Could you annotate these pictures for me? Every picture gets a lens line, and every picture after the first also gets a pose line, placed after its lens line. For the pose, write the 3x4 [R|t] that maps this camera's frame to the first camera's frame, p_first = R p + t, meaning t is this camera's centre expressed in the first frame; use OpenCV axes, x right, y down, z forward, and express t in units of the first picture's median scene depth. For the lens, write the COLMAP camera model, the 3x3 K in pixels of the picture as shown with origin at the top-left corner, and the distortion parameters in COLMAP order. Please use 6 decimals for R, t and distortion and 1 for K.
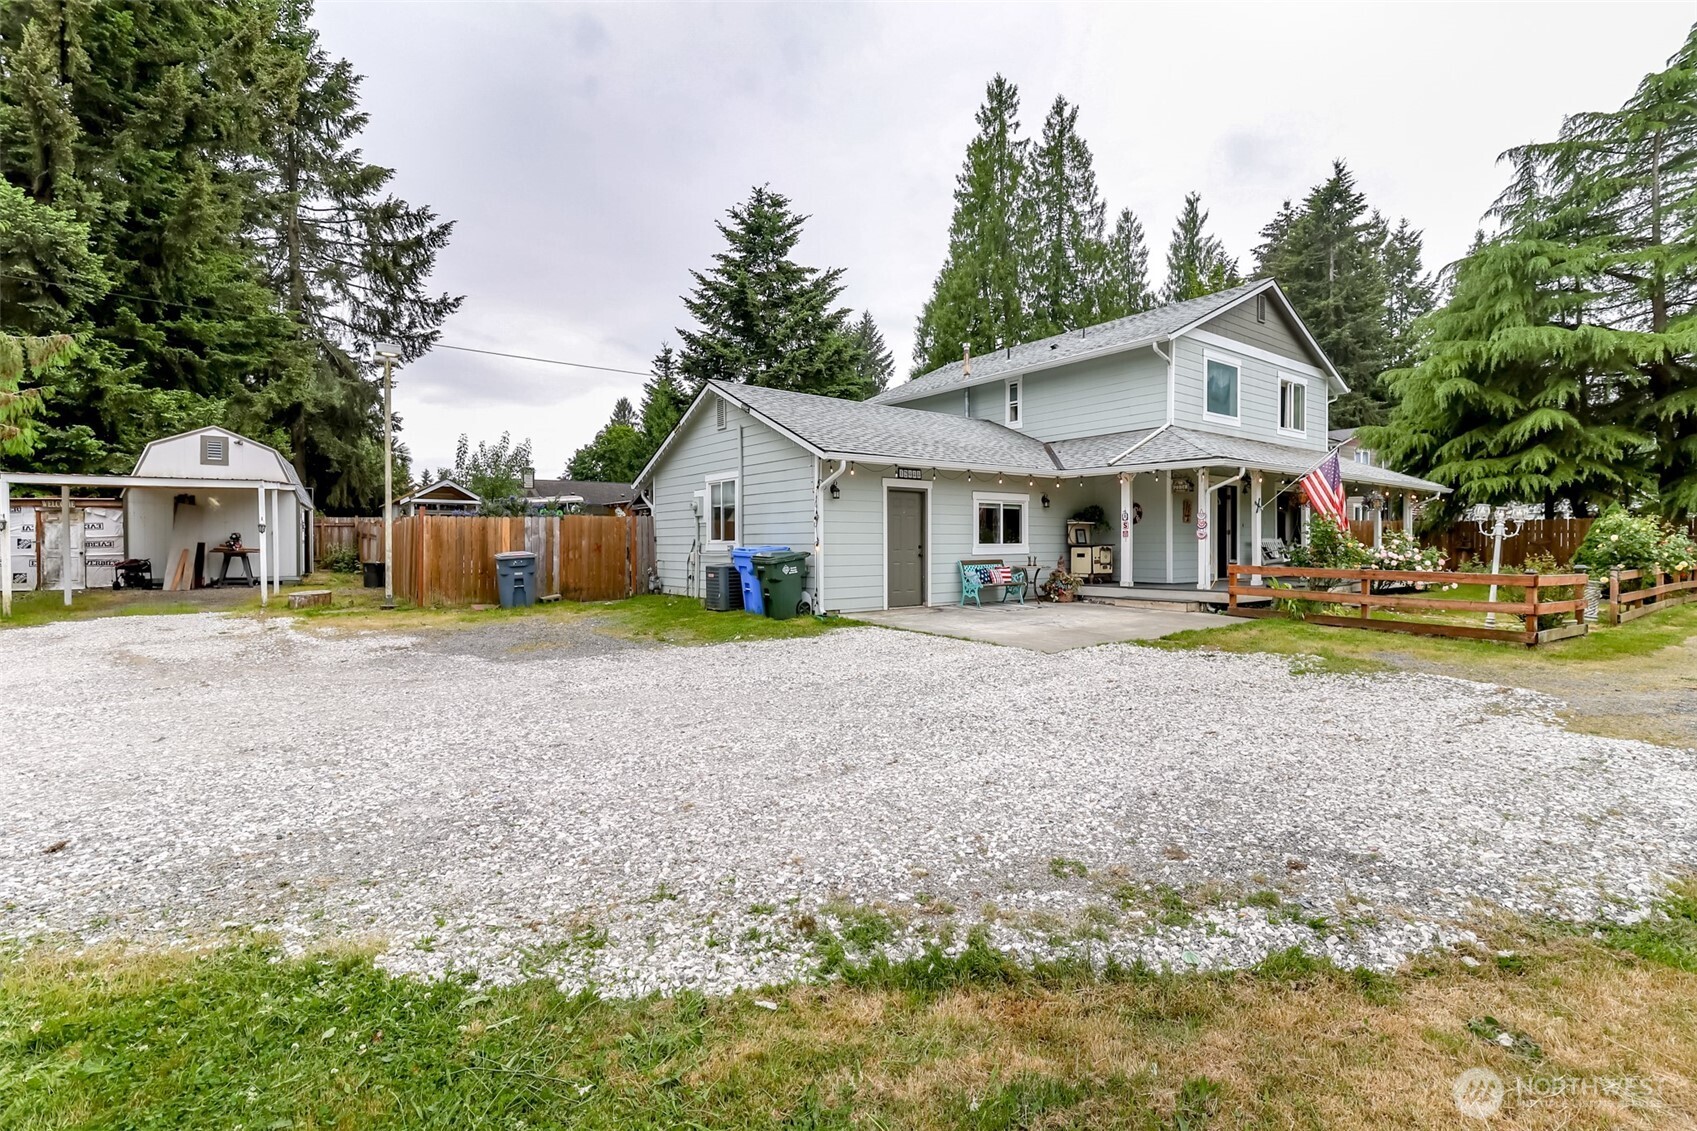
lens RADIAL K [[773.7, 0, 850.5], [0, 773.7, 557.7], [0, 0, 1]] dist [0.022298, -0.000260]
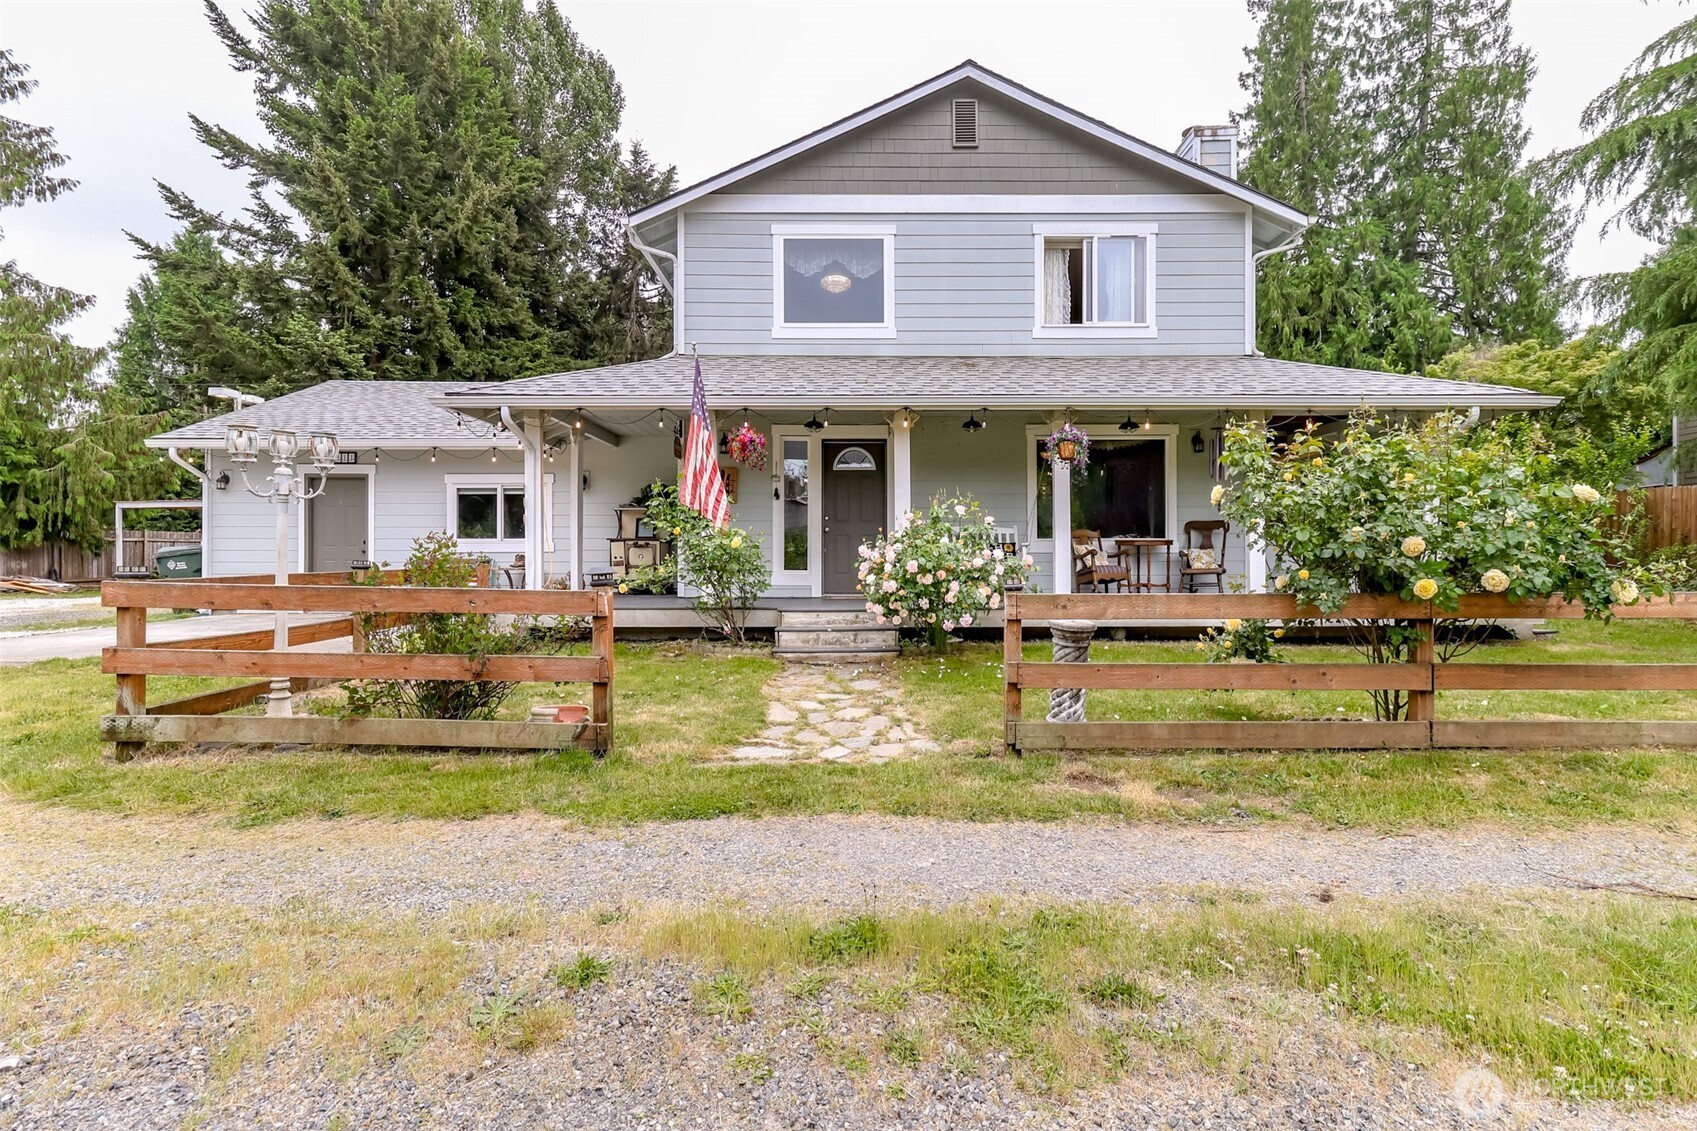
lens RADIAL K [[773.7, 0, 848.8], [0, 773.7, 568.0], [0, 0, 1]] dist [0.022298, -0.000260]
pose [[0.796810, -0.002617, -0.604224, 0.951613], [-0.009578, 0.999810, -0.016961, 0.022446], [0.604154, 0.019302, 0.796634, 0.580408]]
